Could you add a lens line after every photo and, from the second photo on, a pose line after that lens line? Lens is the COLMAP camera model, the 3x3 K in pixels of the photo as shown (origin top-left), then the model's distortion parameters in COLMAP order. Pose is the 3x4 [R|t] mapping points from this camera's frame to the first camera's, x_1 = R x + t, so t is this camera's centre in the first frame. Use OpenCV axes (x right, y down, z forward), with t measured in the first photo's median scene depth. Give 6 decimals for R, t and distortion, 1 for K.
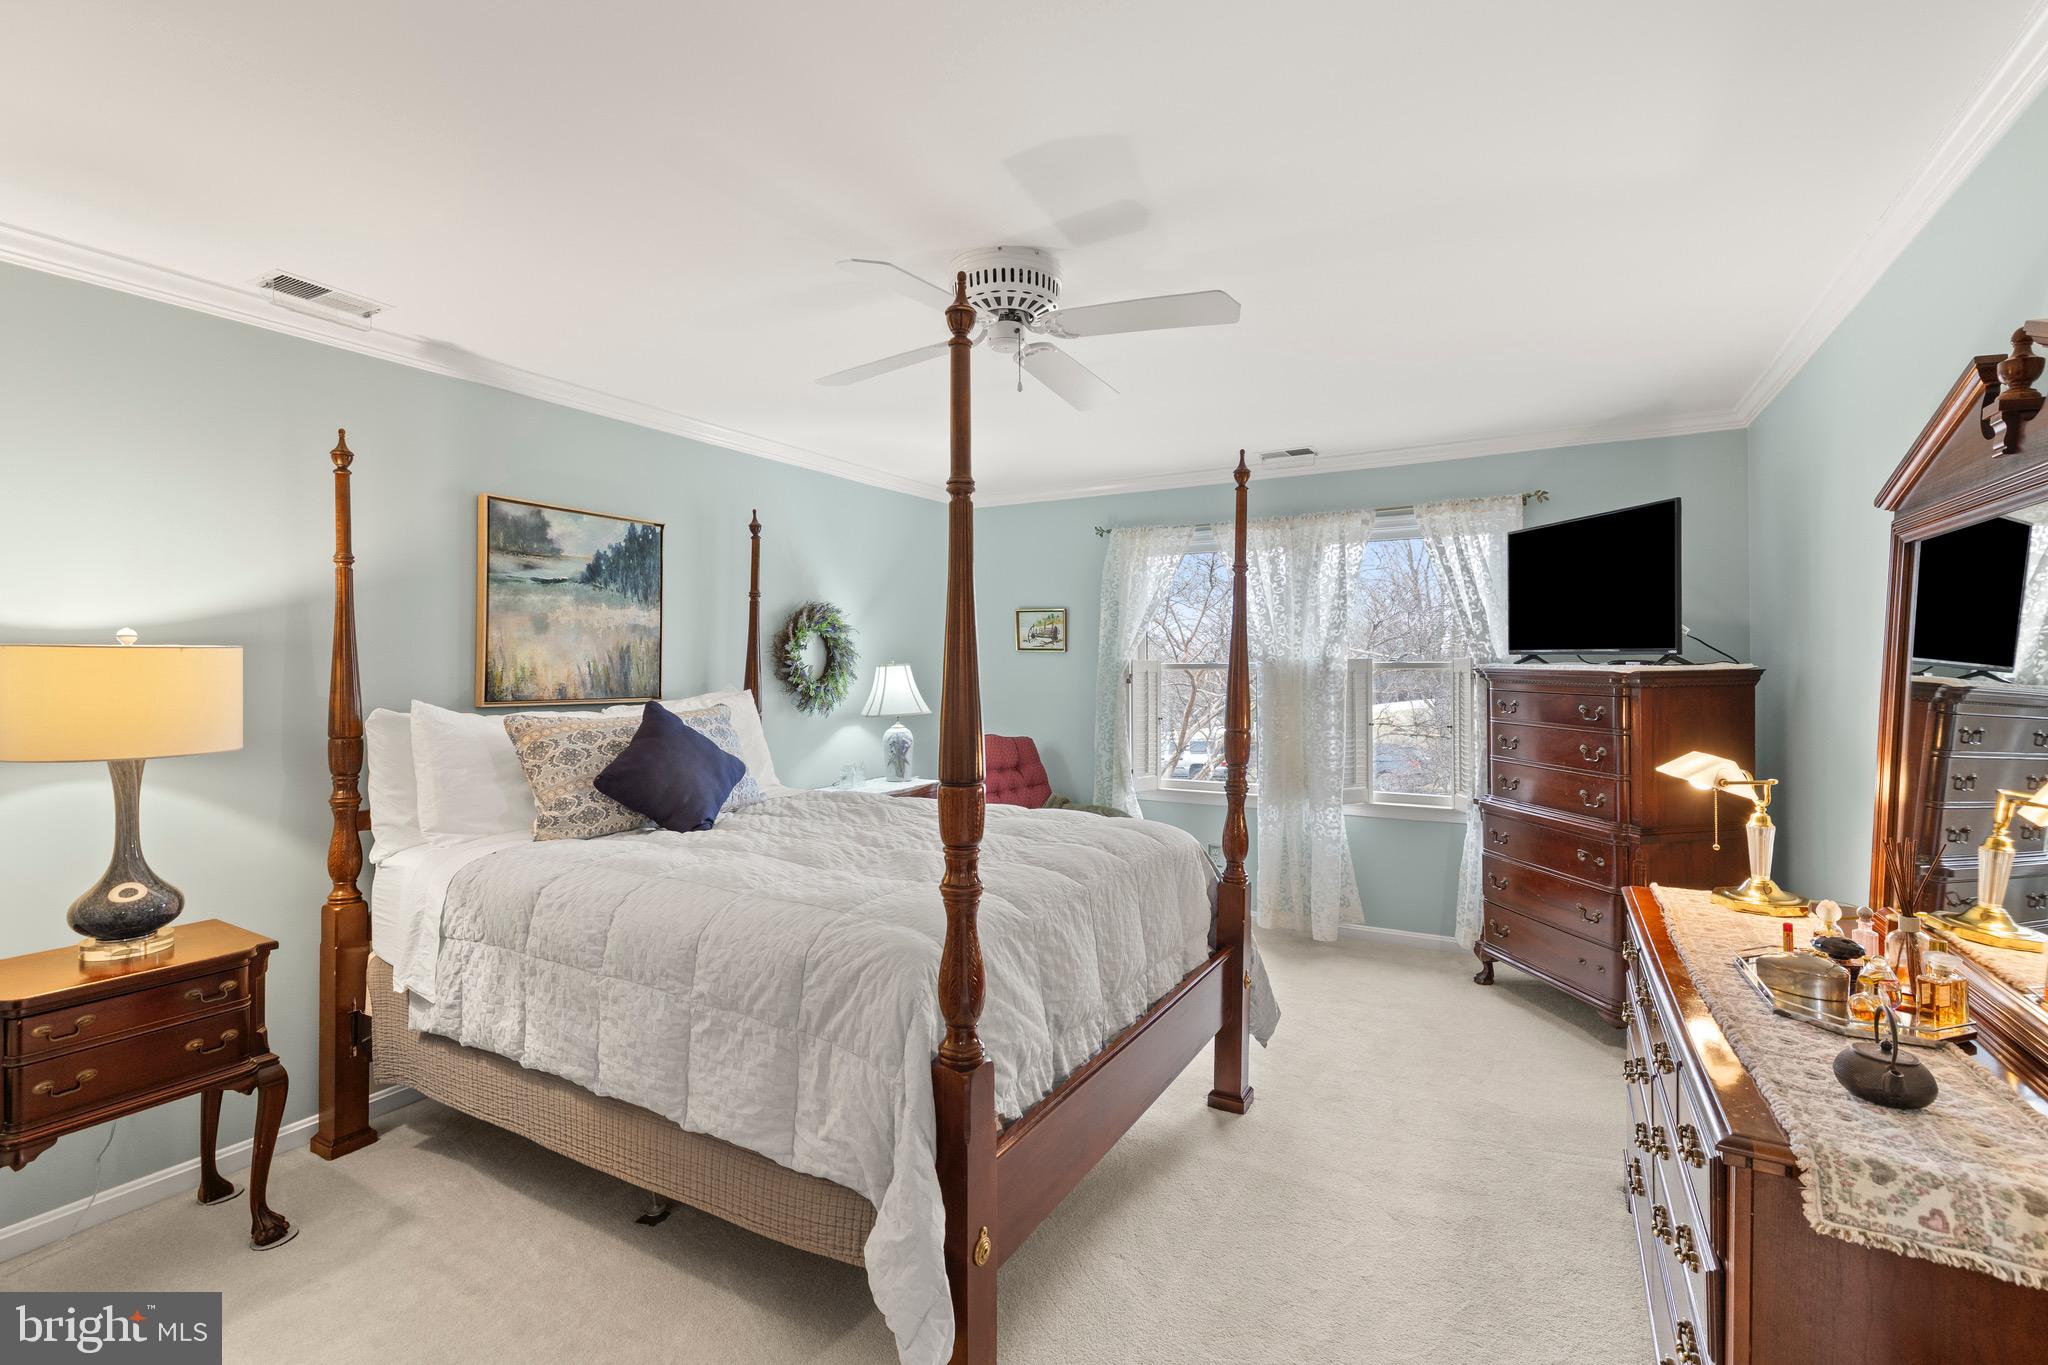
lens RADIAL K [[918.9, 0, 1023.0], [0, 918.9, 672.4], [0, 0, 1]] dist [0.005754, -0.000620]
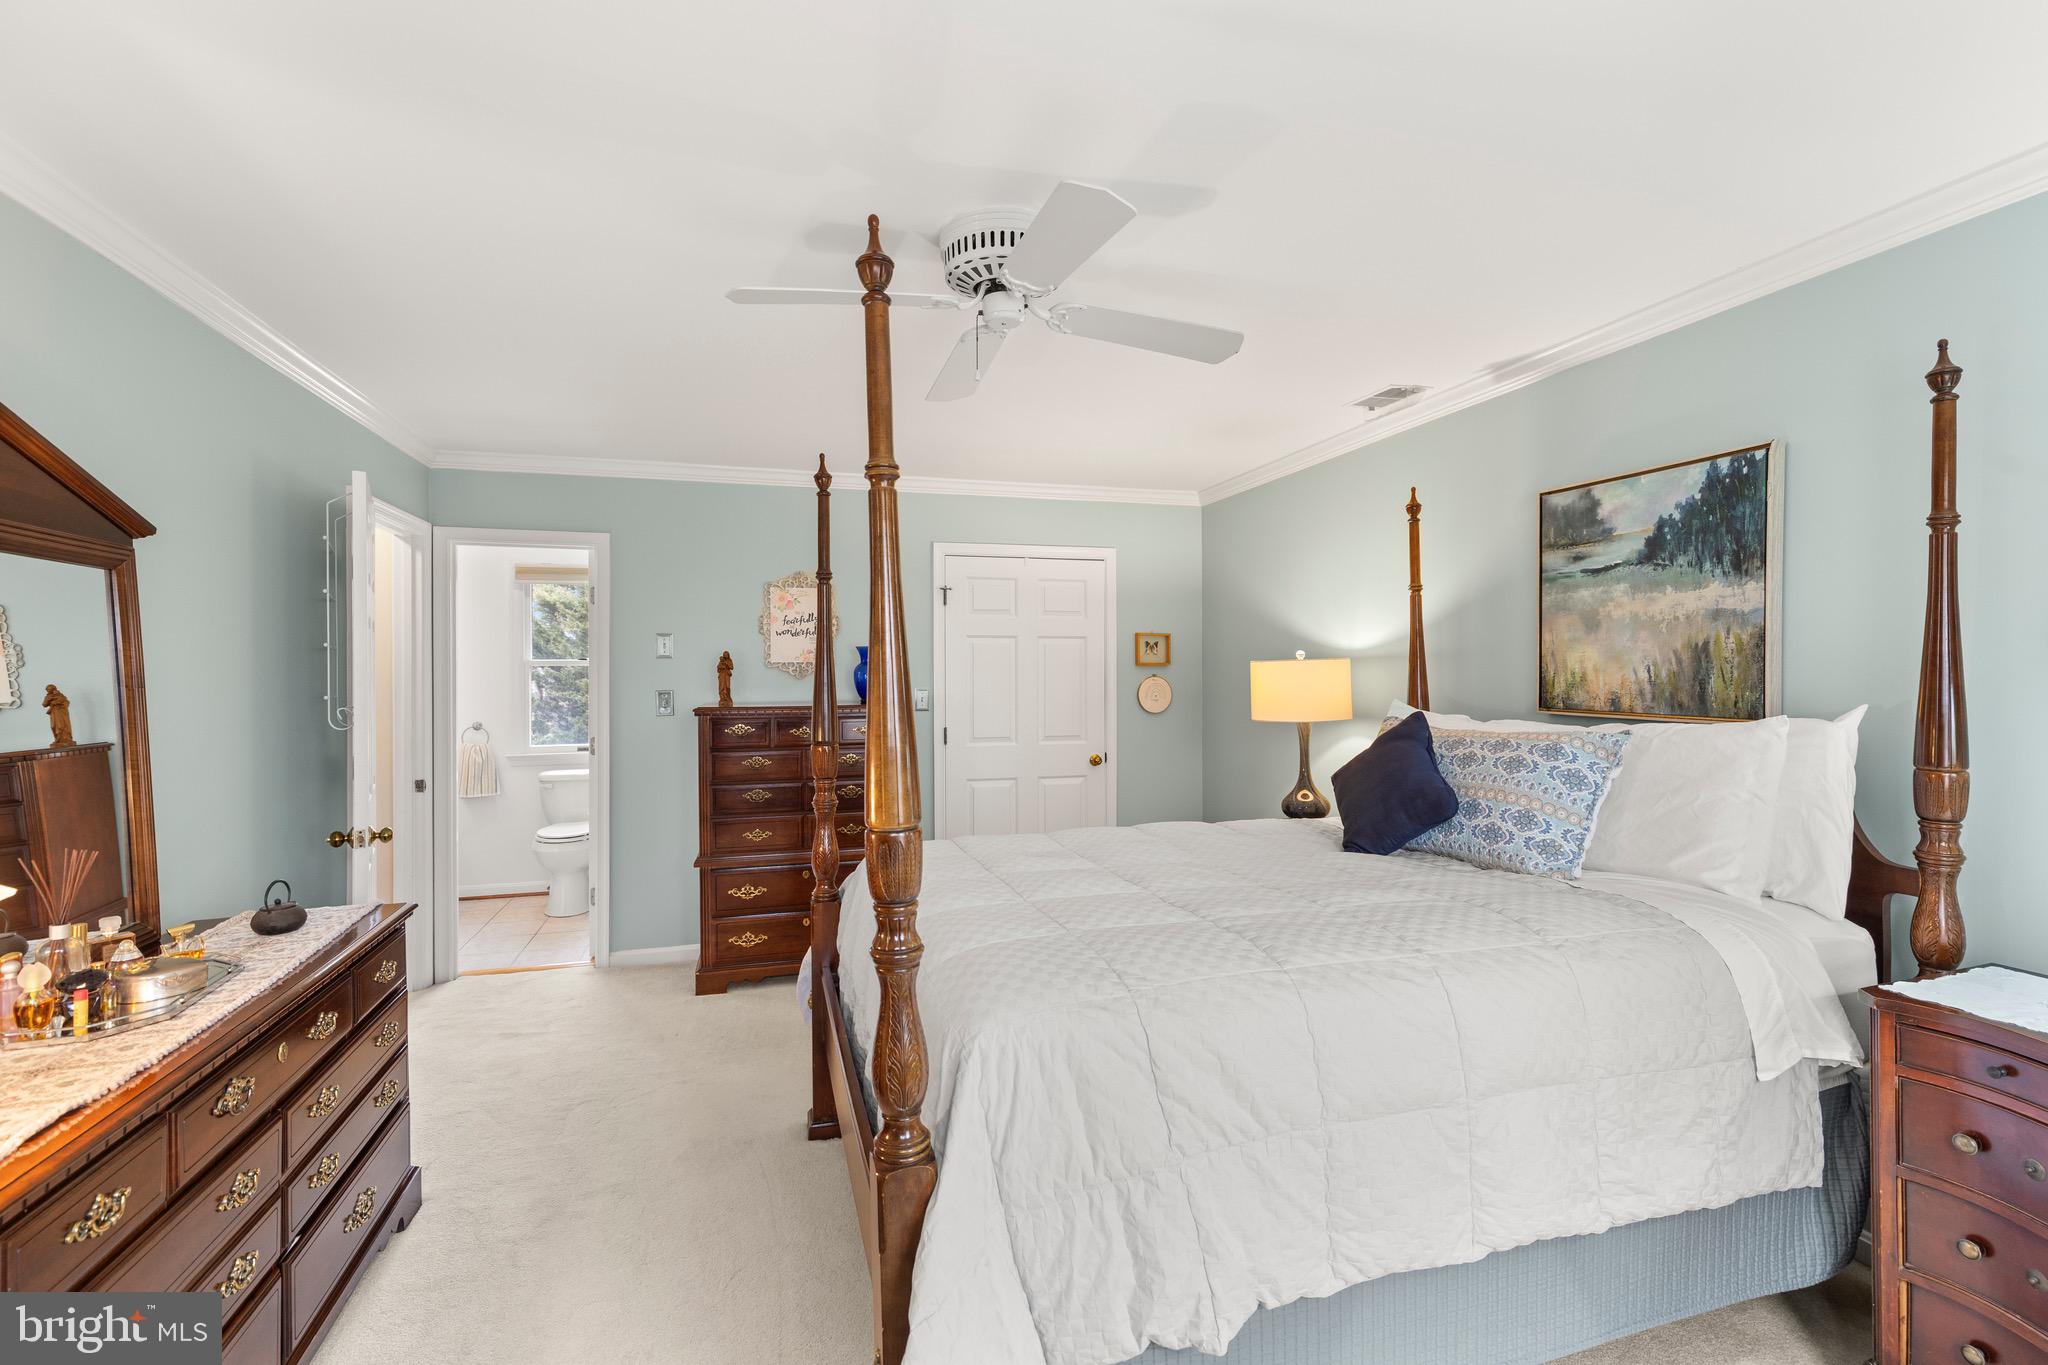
lens RADIAL K [[918.9, 0, 1021.3], [0, 918.9, 675.9], [0, 0, 1]] dist [0.005754, -0.000620]
pose [[-0.691395, 0.013523, -0.722351, 0.456142], [0.004784, 0.999889, 0.014141, -0.016515], [0.722462, 0.006321, -0.691382, 1.185420]]
